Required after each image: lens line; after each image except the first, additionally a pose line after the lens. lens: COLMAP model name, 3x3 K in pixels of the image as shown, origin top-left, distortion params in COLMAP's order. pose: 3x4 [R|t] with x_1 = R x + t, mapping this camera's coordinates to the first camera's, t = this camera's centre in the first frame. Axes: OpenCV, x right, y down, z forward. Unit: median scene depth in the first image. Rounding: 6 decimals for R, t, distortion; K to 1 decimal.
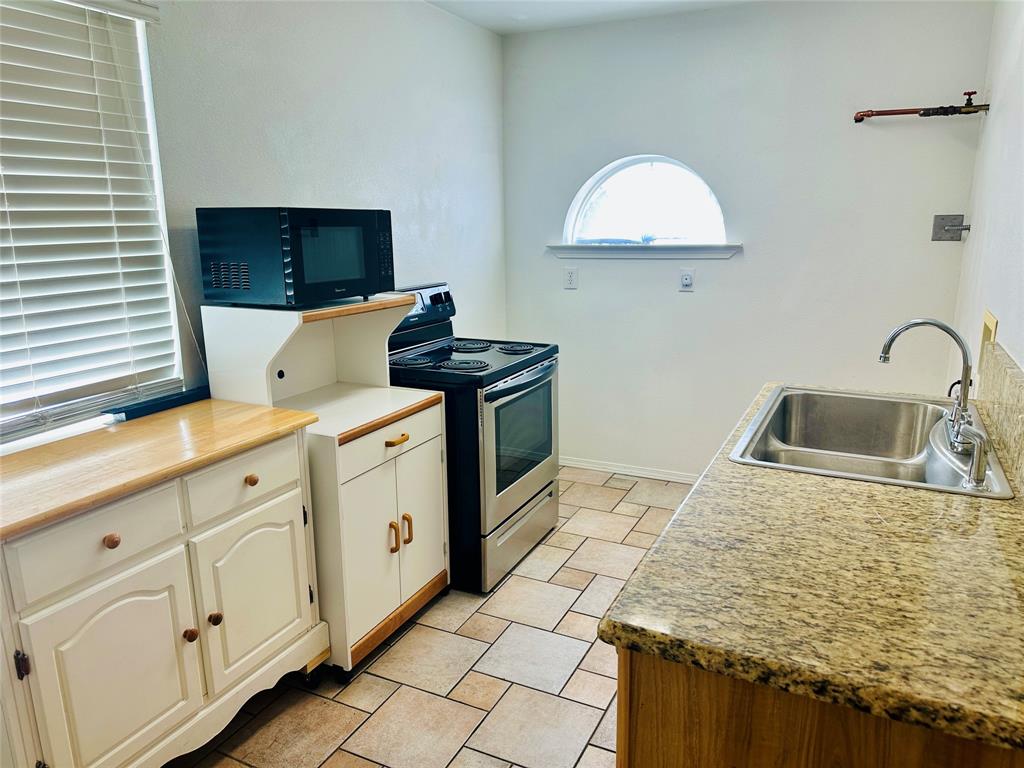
lens RADIAL K [[709.3, 0, 528.3], [0, 709.3, 383.2], [0, 0, 1]] dist [0.077058, -0.104512]
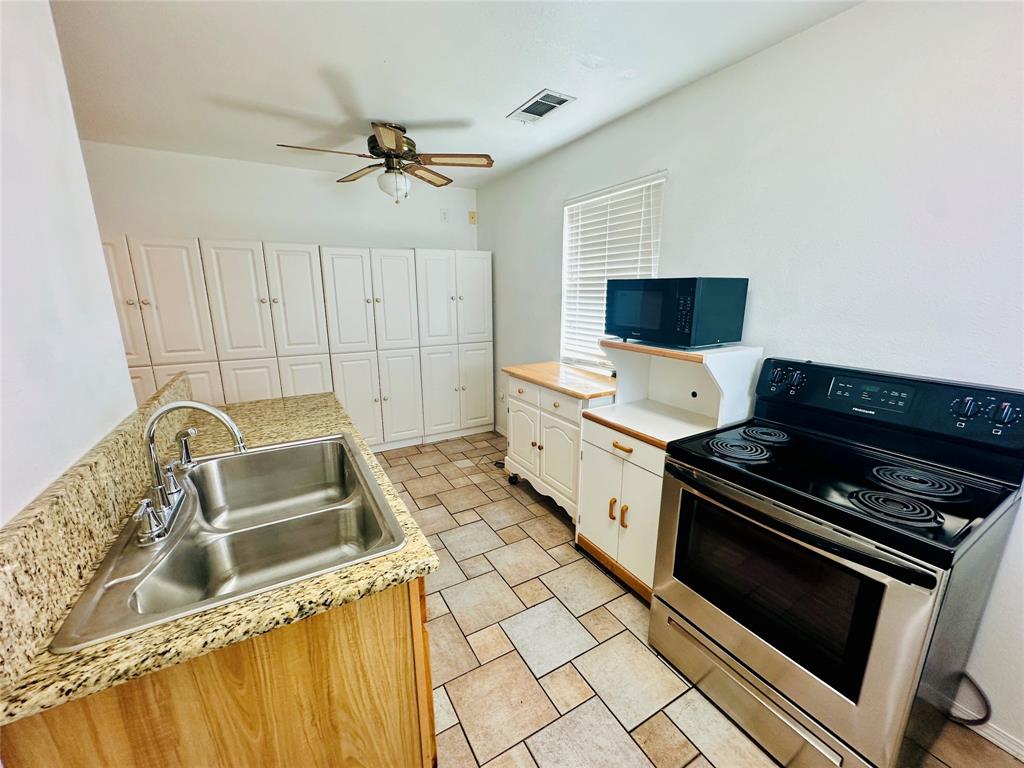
lens RADIAL K [[414.4, 0, 512.0], [0, 414.4, 384.0], [0, 0, 1]] dist [-0.010527, -0.000038]
pose [[-0.569113, 0.191917, -0.799549, 0.624248], [-0.180044, 0.919698, 0.348911, -0.307245], [0.802306, 0.342524, -0.488859, 1.337100]]
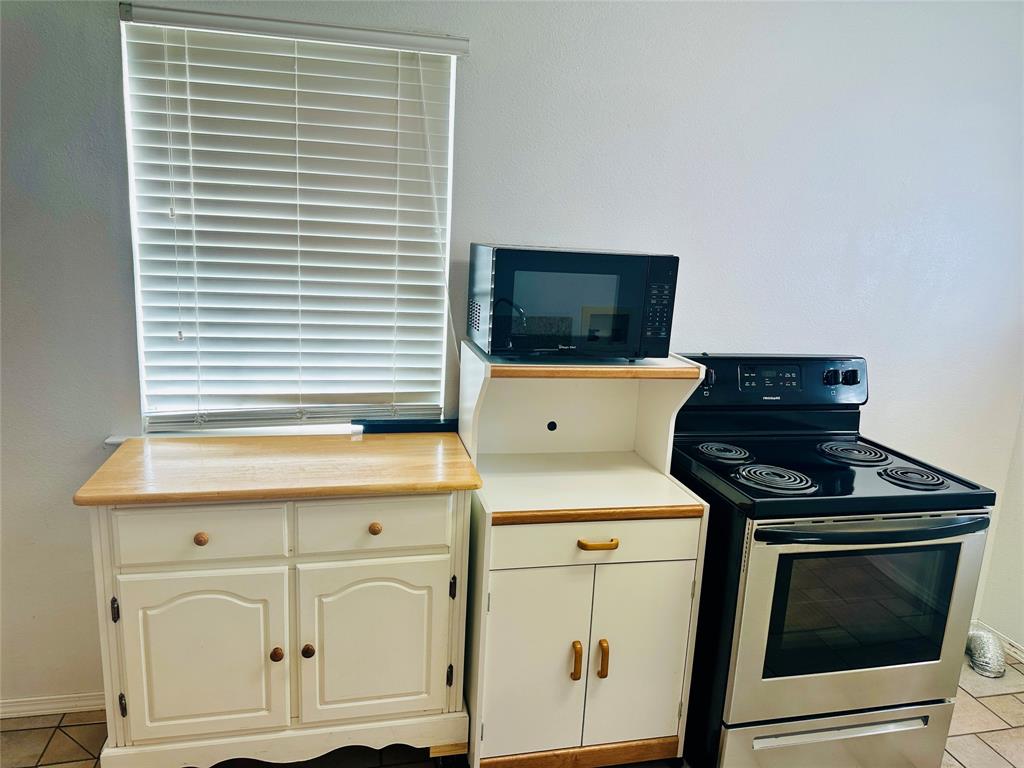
lens RADIAL K [[709.3, 0, 528.3], [0, 709.3, 383.2], [0, 0, 1]] dist [0.077058, -0.104512]
pose [[0.618538, 0.202899, -0.759106, 0.371248], [-0.231856, 0.970199, 0.070399, -0.147091], [0.750768, 0.132459, 0.647149, 0.467457]]
